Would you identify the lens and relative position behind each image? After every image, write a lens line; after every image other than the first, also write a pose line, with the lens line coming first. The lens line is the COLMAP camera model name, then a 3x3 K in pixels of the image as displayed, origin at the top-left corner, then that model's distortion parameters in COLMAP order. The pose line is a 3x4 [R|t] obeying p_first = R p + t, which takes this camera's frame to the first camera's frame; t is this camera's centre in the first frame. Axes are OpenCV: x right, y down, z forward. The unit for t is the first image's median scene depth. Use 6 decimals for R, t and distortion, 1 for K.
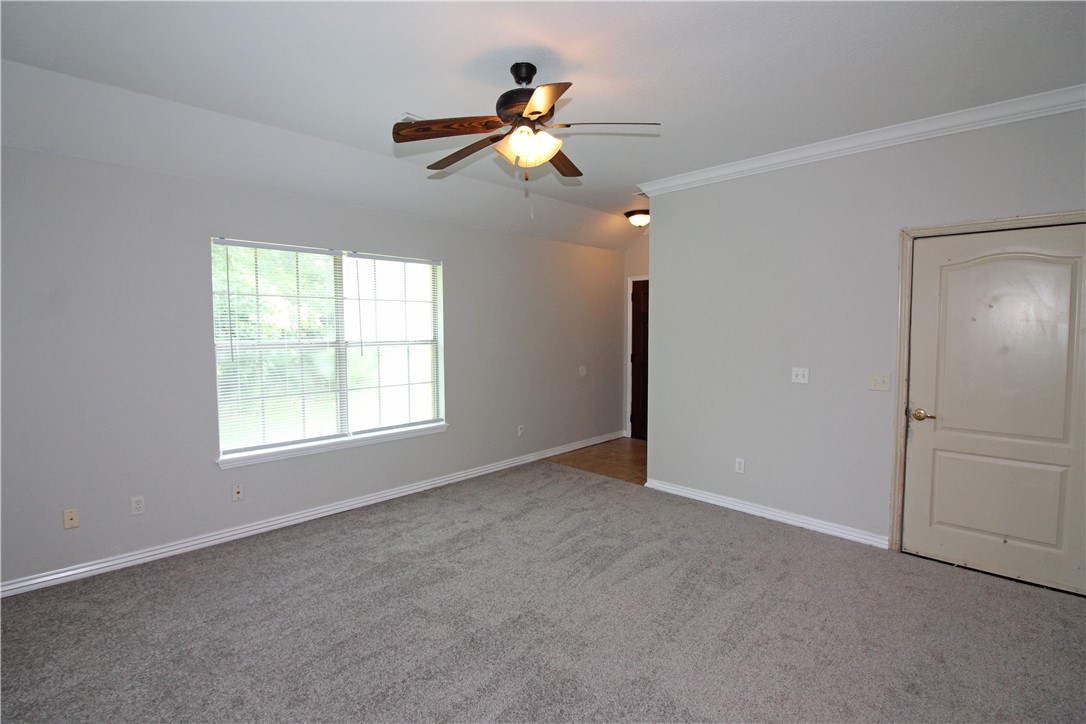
lens RADIAL K [[505.5, 0, 542.9], [0, 505.5, 354.2], [0, 0, 1]] dist [-0.000748, -0.008797]
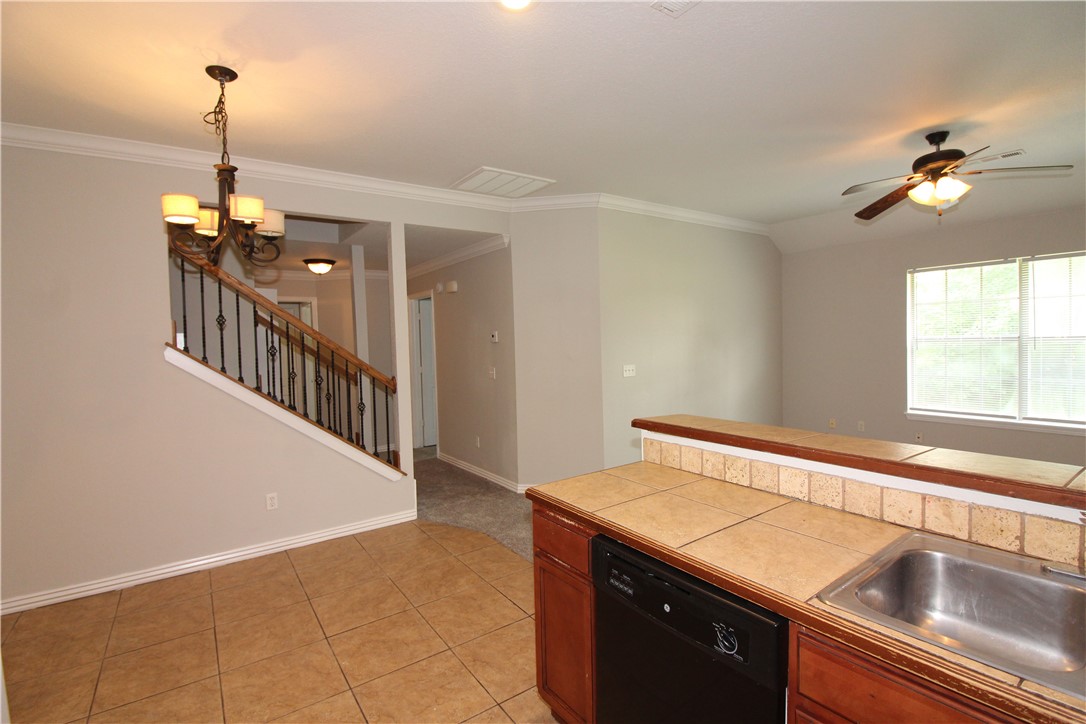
lens RADIAL K [[505.5, 0, 542.9], [0, 505.5, 354.2], [0, 0, 1]] dist [-0.000748, -0.008797]
pose [[-0.172745, 0.043060, -0.984025, 1.064061], [-0.023456, 0.998581, 0.047815, -0.017101], [0.984687, 0.031341, -0.171490, 0.160221]]
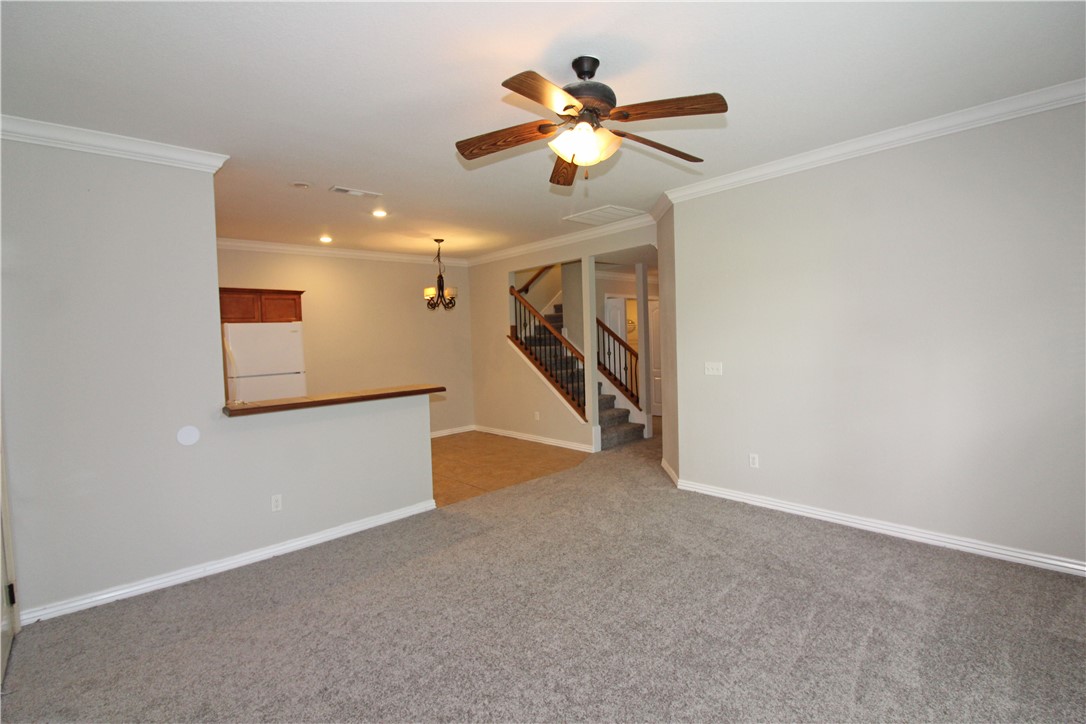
lens RADIAL K [[505.5, 0, 542.9], [0, 505.5, 354.2], [0, 0, 1]] dist [-0.000748, -0.008797]
pose [[-0.998187, 0.036888, 0.047558, 0.023904], [0.040848, 0.995528, 0.085176, -0.074159], [-0.044203, 0.086964, -0.995230, 1.452998]]
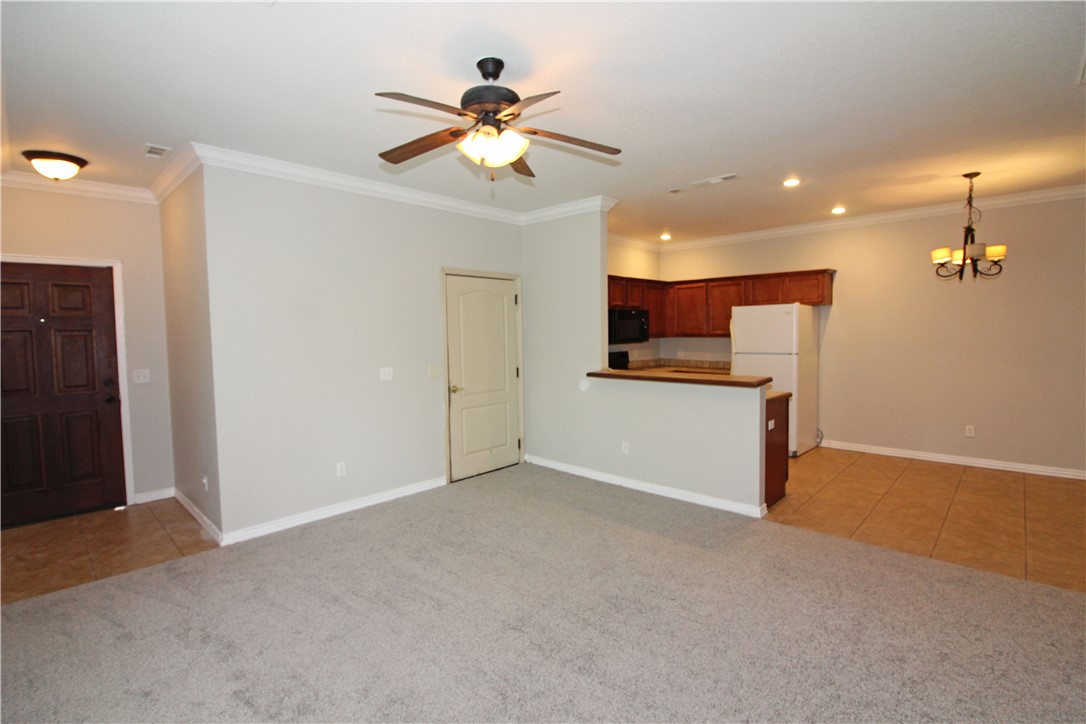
lens RADIAL K [[505.5, 0, 542.9], [0, 505.5, 354.2], [0, 0, 1]] dist [-0.000748, -0.008797]
pose [[-0.018277, -0.046813, 0.998736, -0.741789], [0.069056, 0.996459, 0.047970, -0.039689], [-0.997445, 0.069846, -0.014980, 0.689039]]
